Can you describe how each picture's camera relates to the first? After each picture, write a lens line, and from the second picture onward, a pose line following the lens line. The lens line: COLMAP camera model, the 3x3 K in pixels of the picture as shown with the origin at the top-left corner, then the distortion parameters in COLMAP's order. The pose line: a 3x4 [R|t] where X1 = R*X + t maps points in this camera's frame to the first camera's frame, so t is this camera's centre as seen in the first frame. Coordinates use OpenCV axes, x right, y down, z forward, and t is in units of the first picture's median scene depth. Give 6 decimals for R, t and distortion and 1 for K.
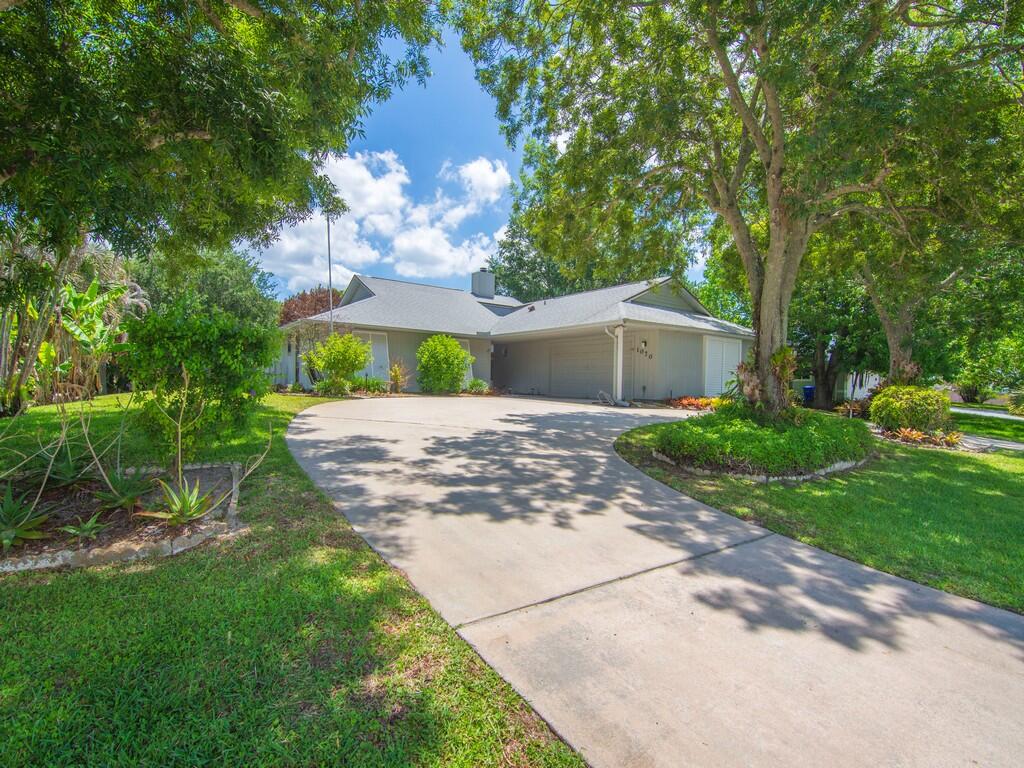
lens RADIAL K [[496.3, 0, 512.0], [0, 496.3, 384.0], [0, 0, 1]] dist [-0.018179, -0.000849]
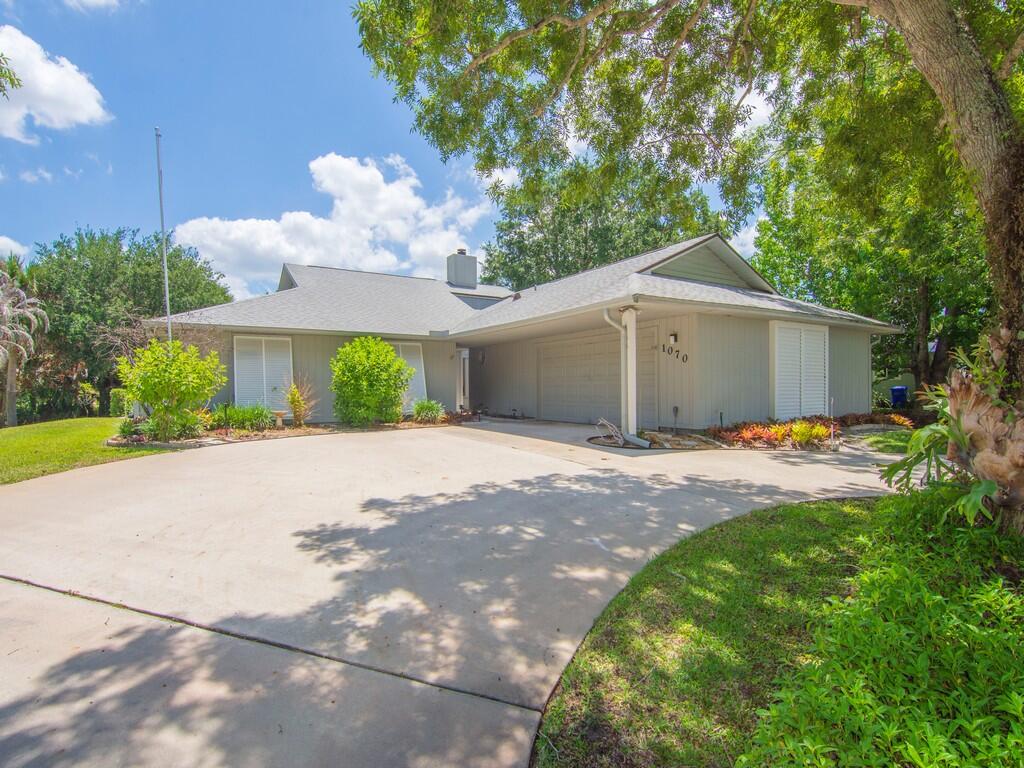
lens RADIAL K [[532.2, 0, 504.2], [0, 532.2, 384.7], [0, 0, 1]] dist [-0.015438, -0.001531]
pose [[0.997455, -0.034579, -0.062351, 0.111685], [0.033984, 0.999366, -0.010585, -0.027193], [0.062678, 0.008439, 0.997998, 0.382289]]
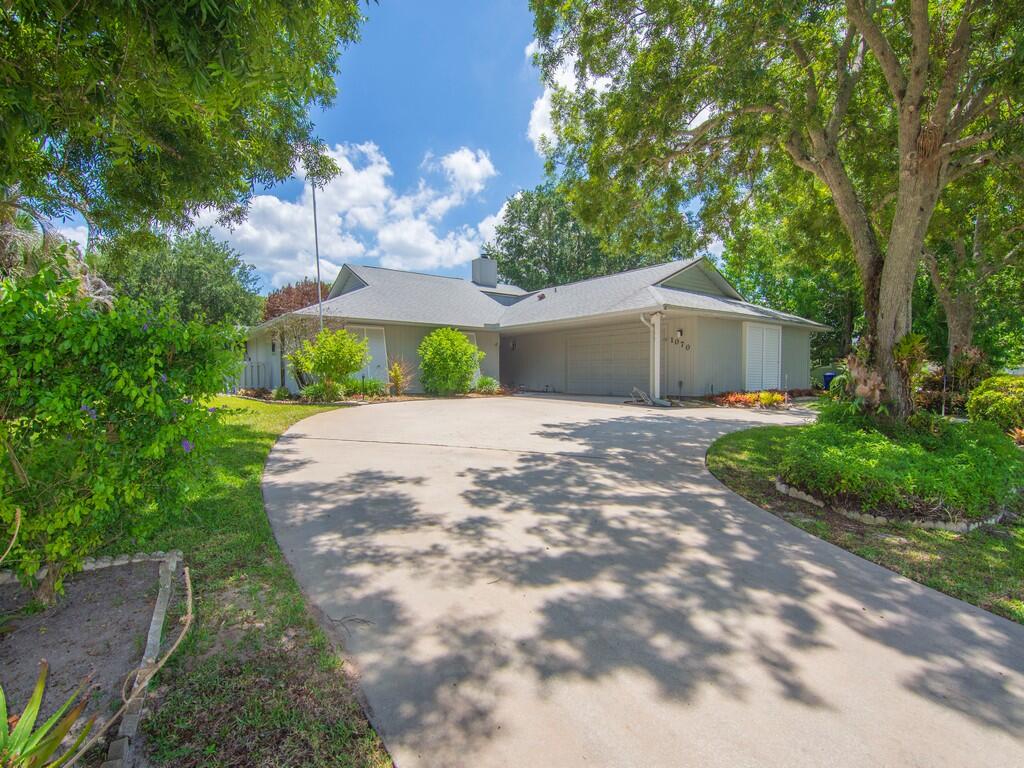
lens RADIAL K [[505.1, 0, 514.0], [0, 505.1, 380.9], [0, 0, 1]] dist [-0.019439, -0.000155]
pose [[0.999555, -0.024695, 0.016751, -0.050741], [0.024535, 0.999652, 0.009702, -0.014139], [-0.016984, -0.009287, 0.999813, 0.130216]]
